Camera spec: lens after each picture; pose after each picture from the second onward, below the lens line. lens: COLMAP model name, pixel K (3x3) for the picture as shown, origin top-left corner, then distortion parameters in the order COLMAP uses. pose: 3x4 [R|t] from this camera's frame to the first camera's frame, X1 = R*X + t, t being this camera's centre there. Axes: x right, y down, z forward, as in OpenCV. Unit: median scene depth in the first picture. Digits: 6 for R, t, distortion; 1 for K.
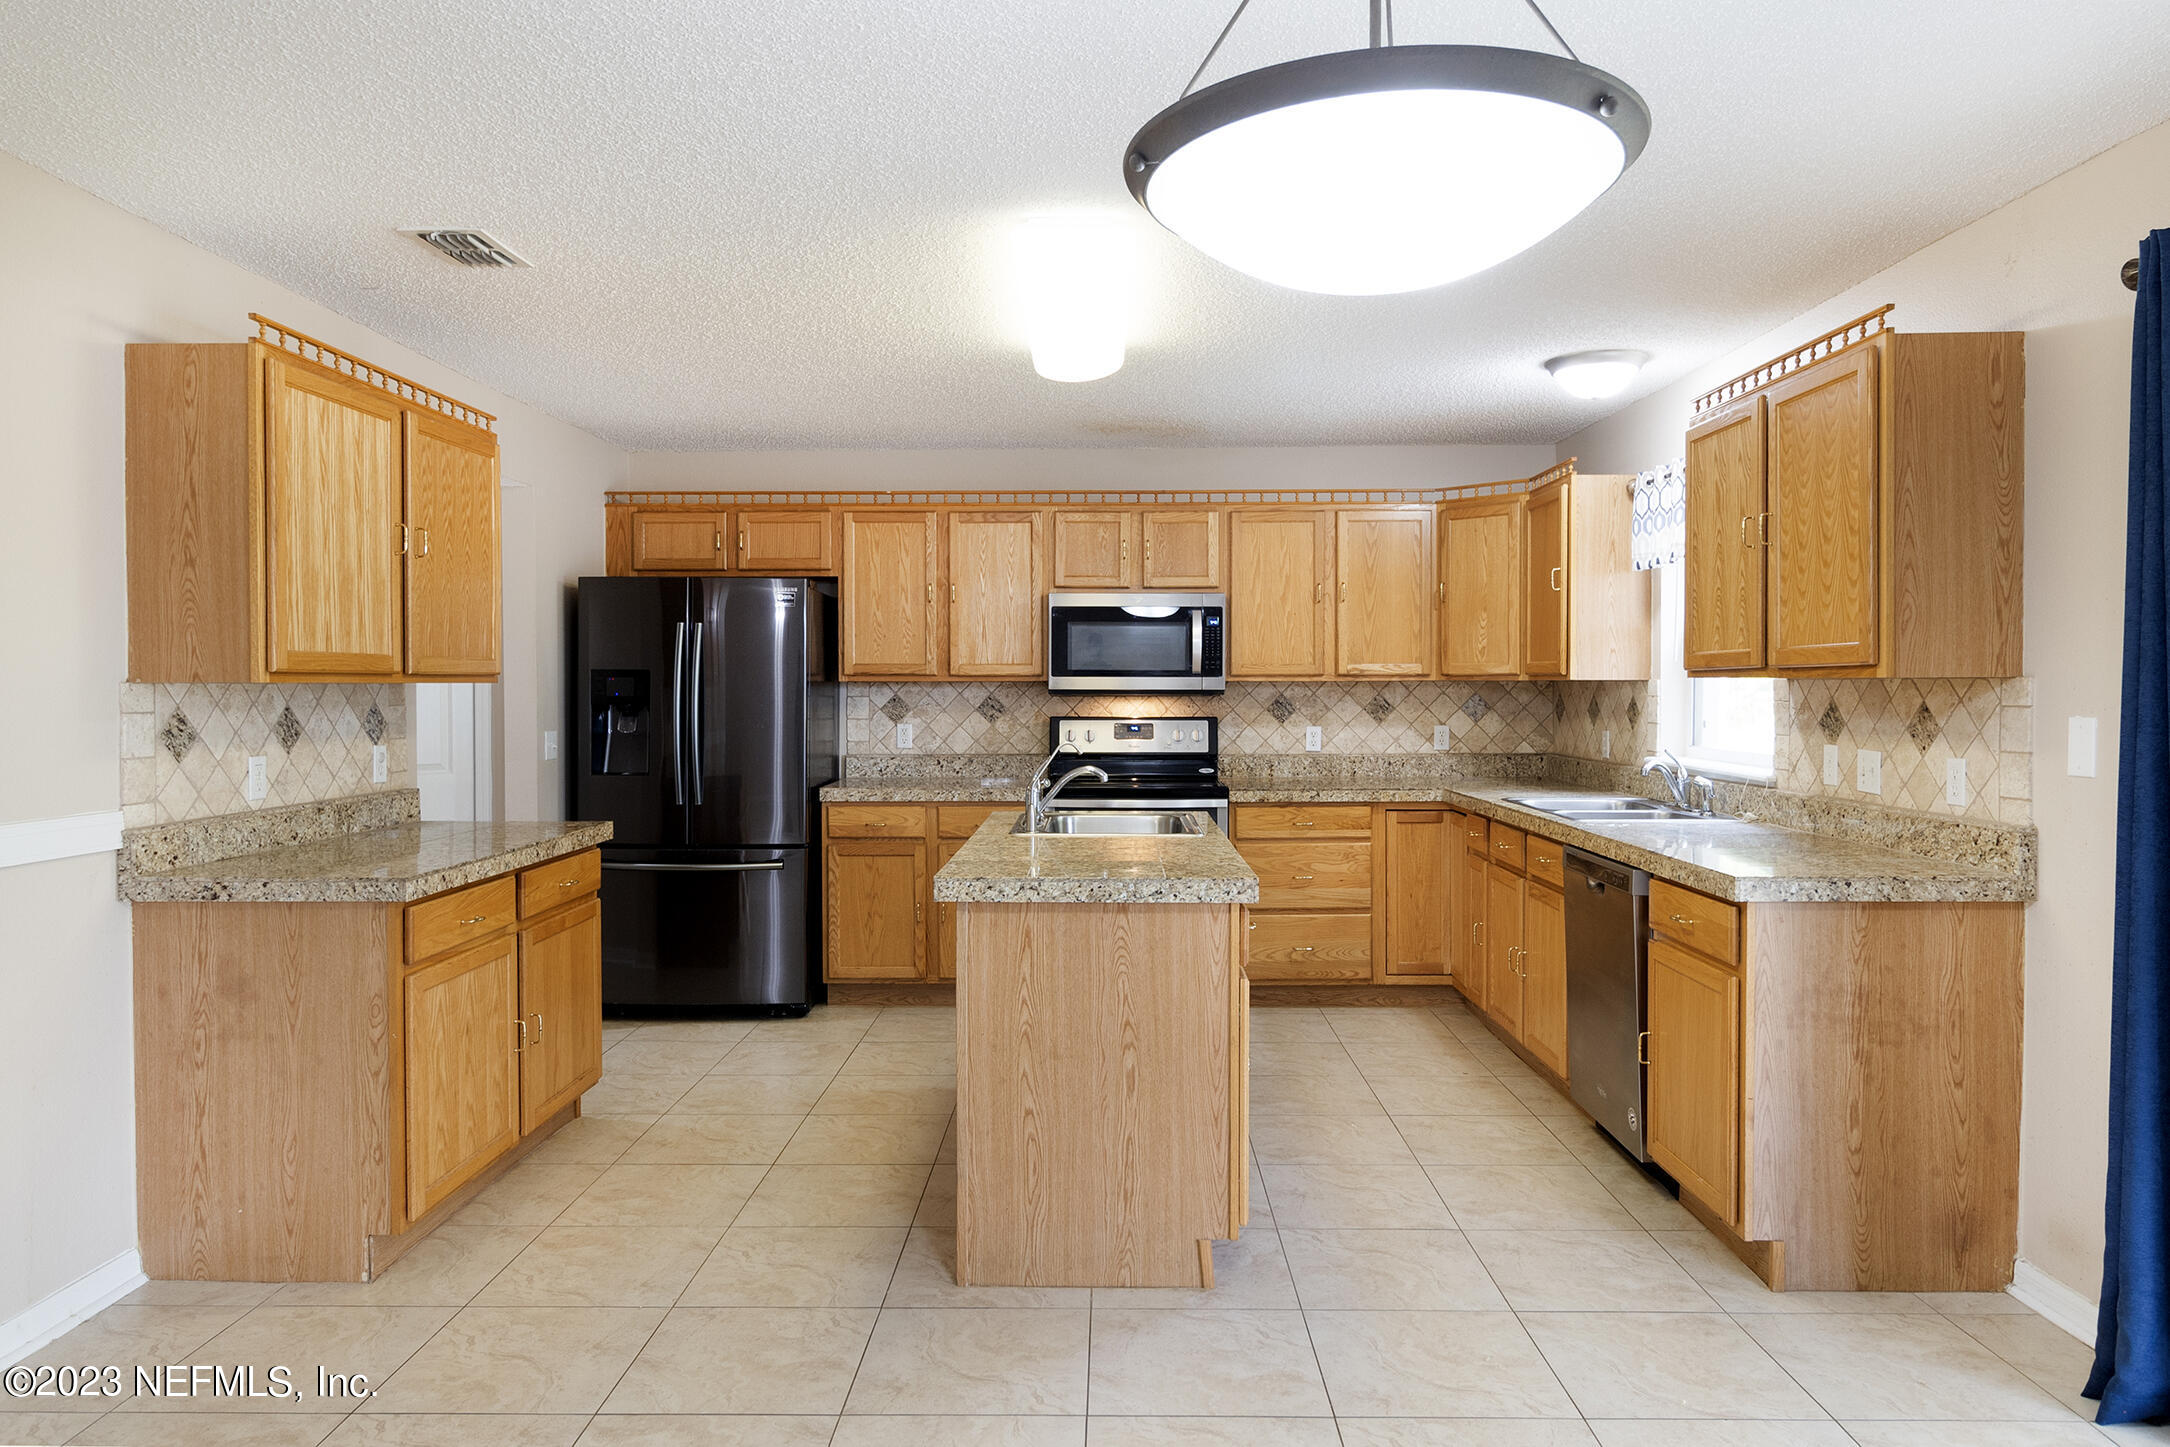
lens RADIAL K [[1410.5, 0, 1089.1], [0, 1410.5, 703.6], [0, 0, 1]] dist [0.001280, -0.000928]
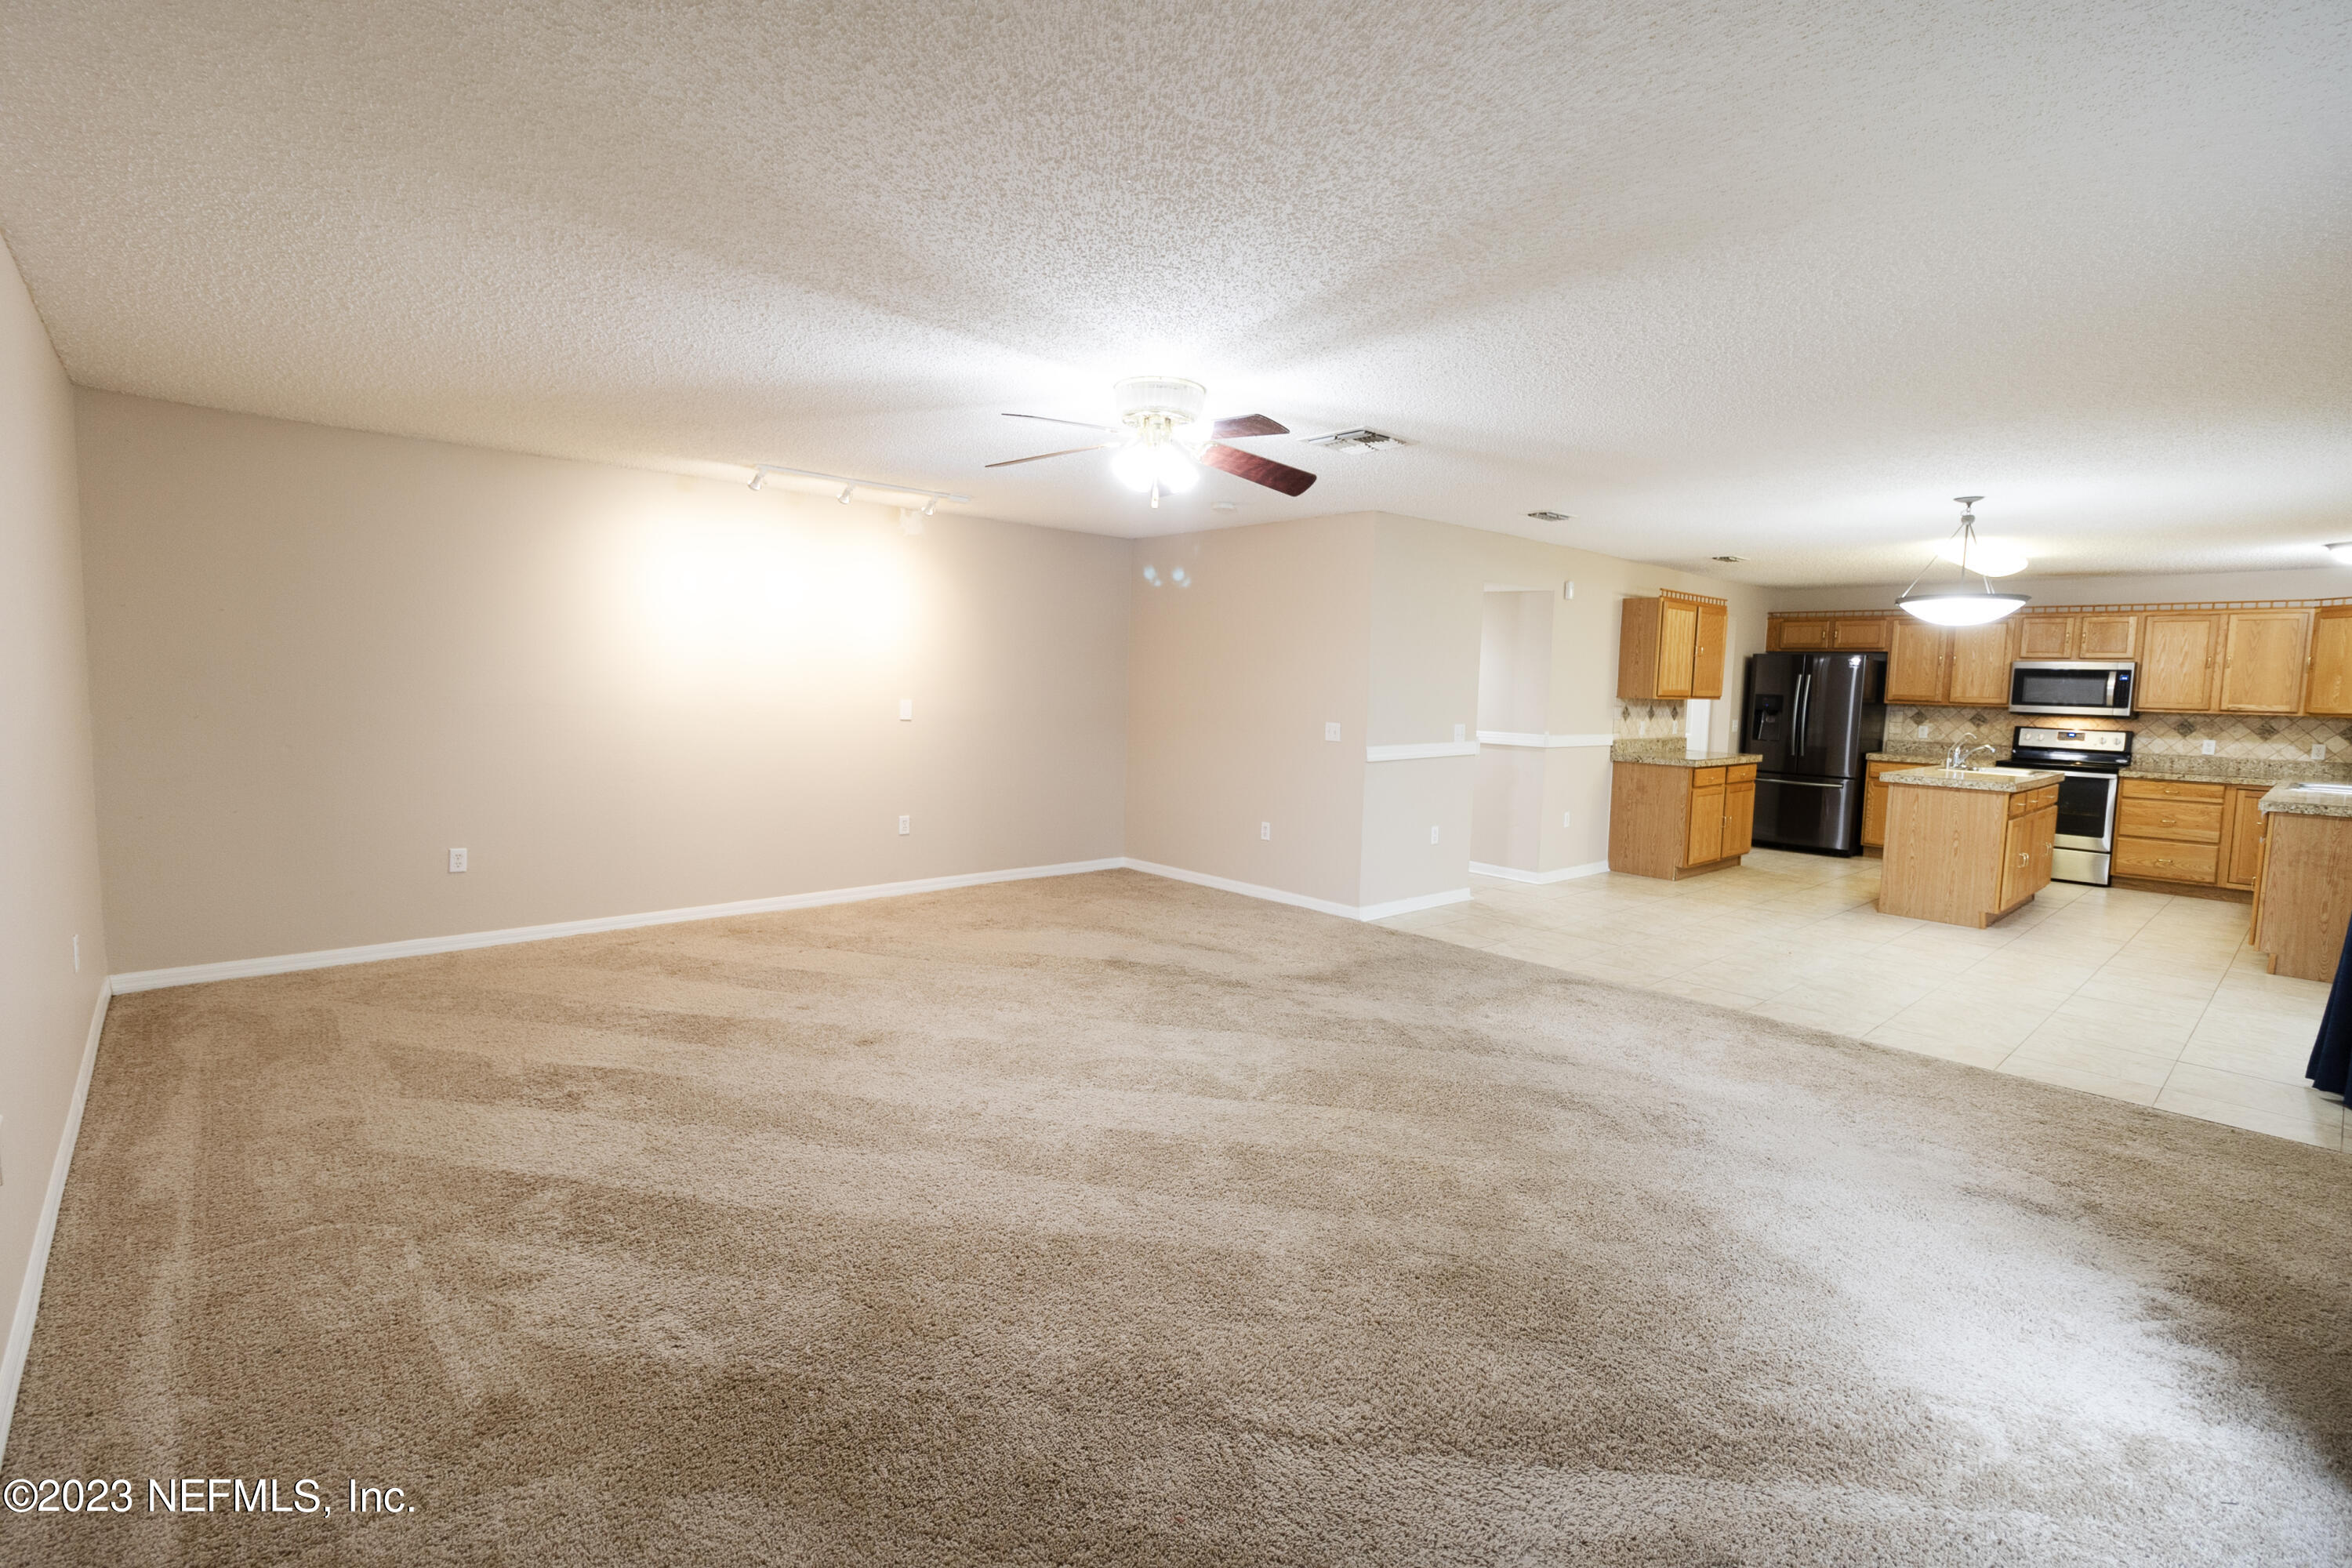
lens RADIAL K [[1093.5, 0, 1179.2], [0, 1093.5, 767.9], [0, 0, 1]] dist [0.001010, 0.001272]
pose [[0.689339, 0.080747, -0.719925, 0.304778], [-0.038605, 0.996451, 0.074797, -0.001270], [0.723410, -0.023768, 0.690010, -0.951941]]
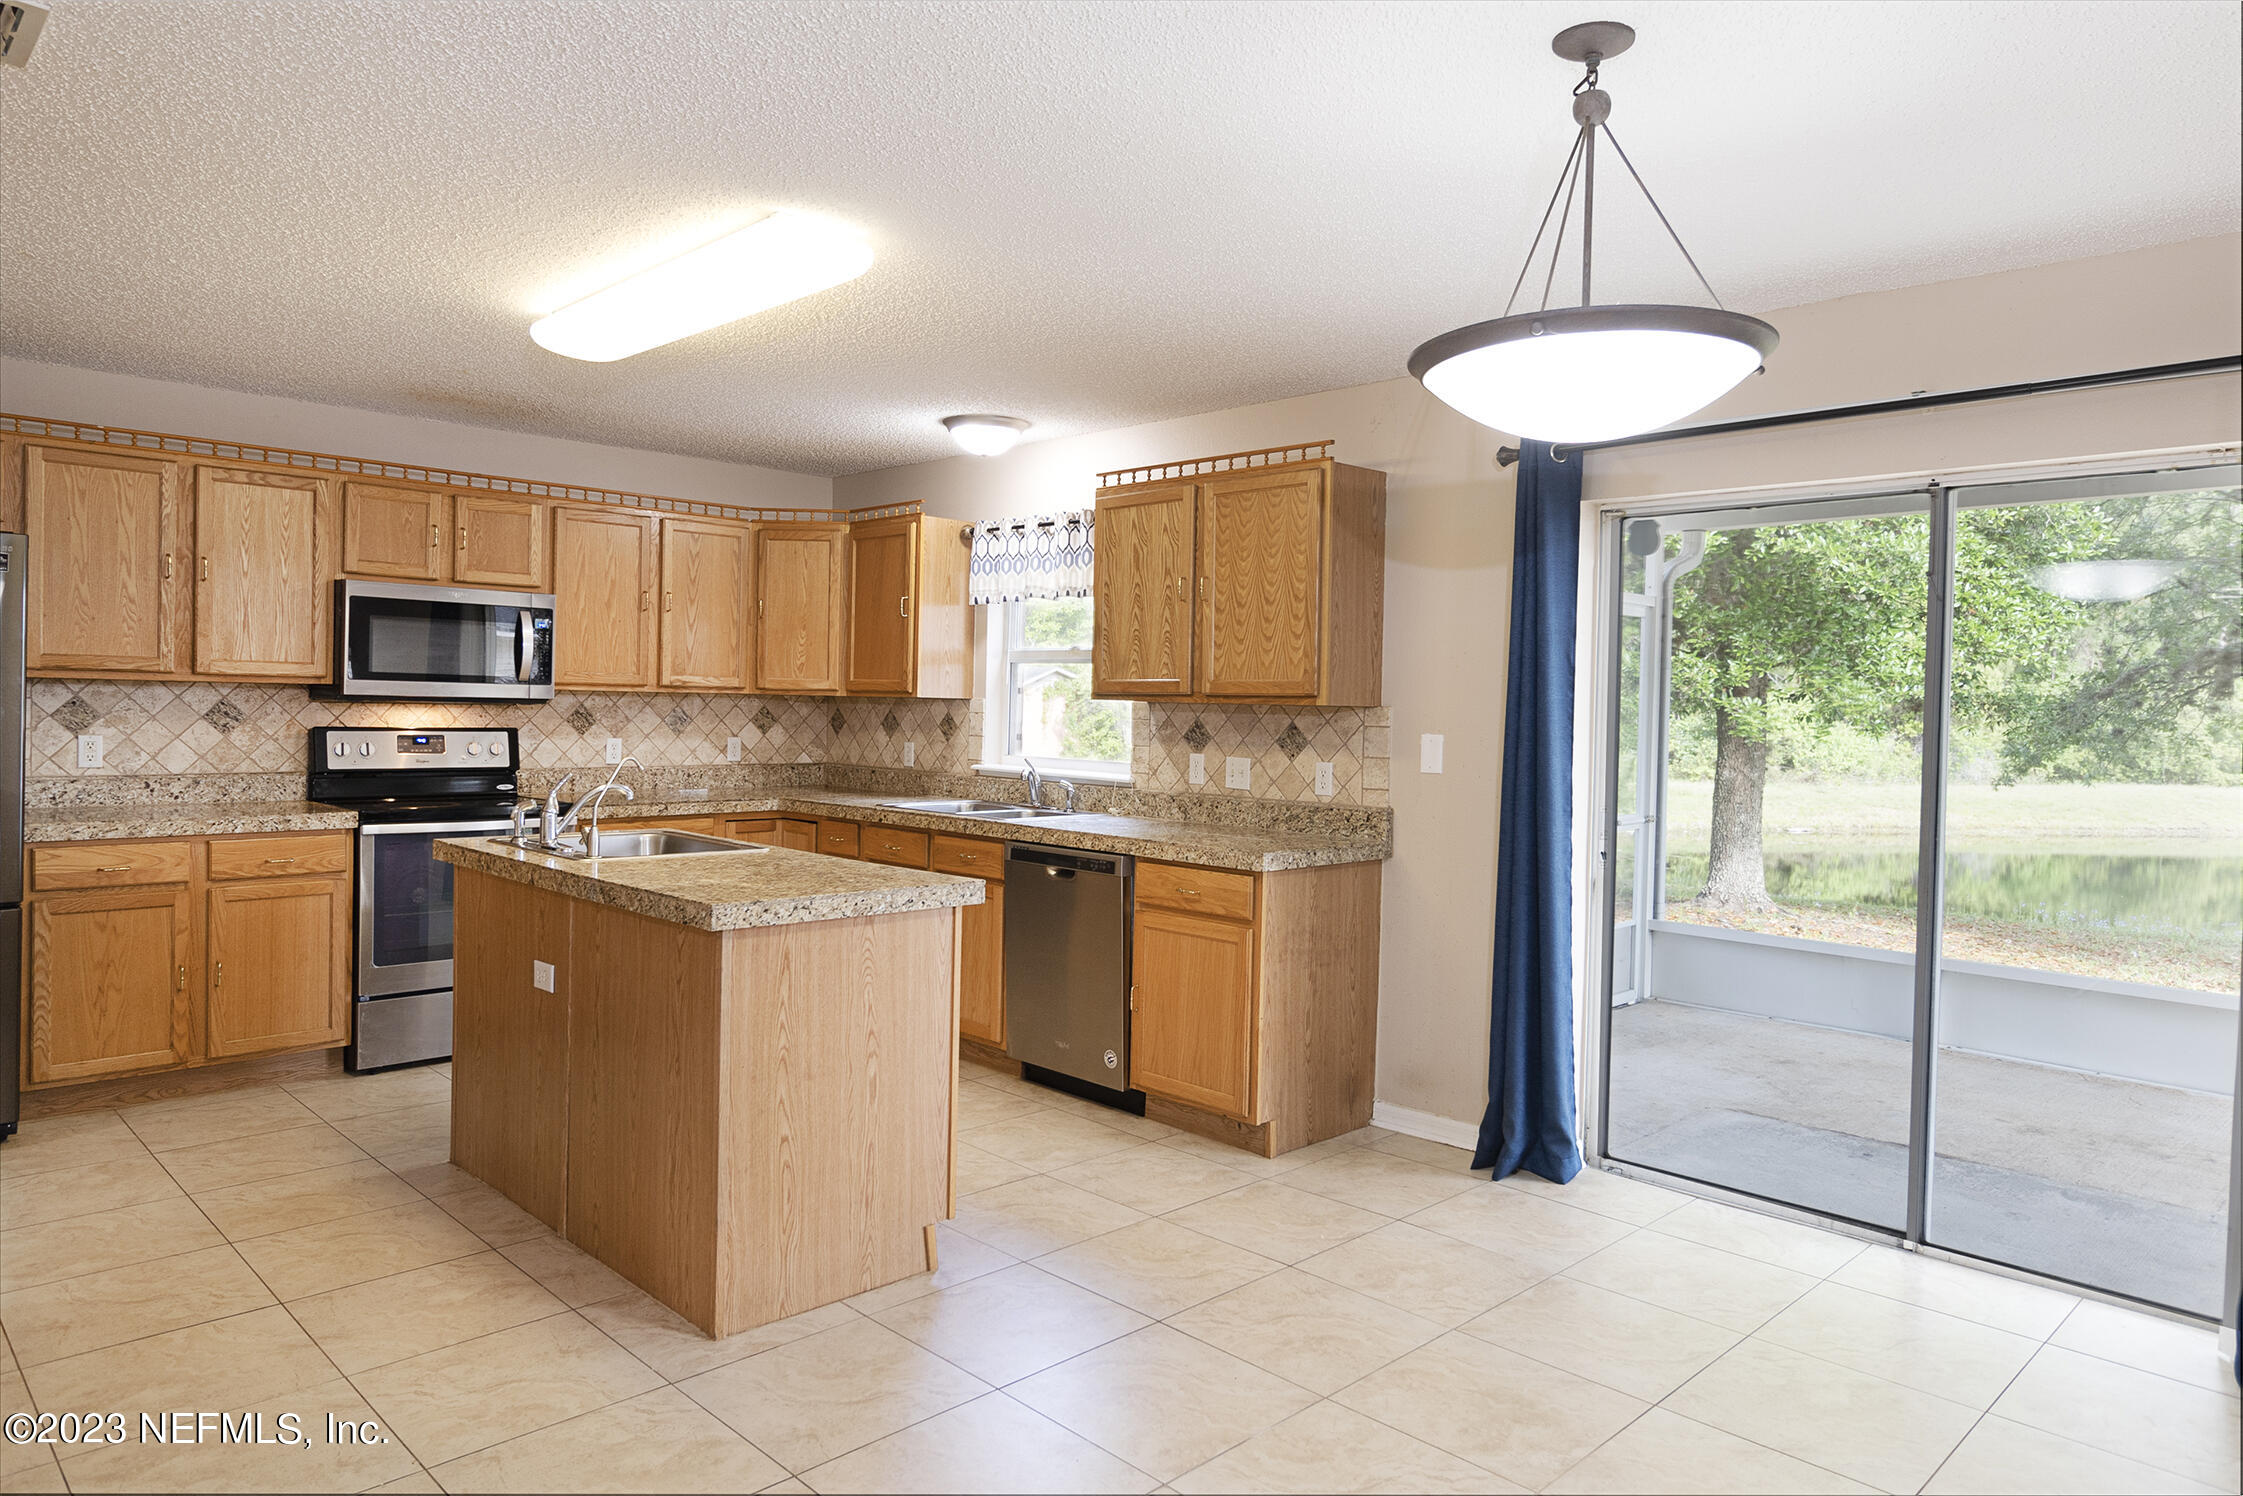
lens RADIAL K [[1408.7, 0, 1131.0], [0, 1408.7, 726.8], [0, 0, 1]] dist [0.001493, 0.000329]
pose [[0.699815, 0.005196, 0.714305, -0.334288], [-0.012617, 0.999907, 0.005088, -0.001165], [-0.714212, -0.012573, 0.699816, 0.091026]]
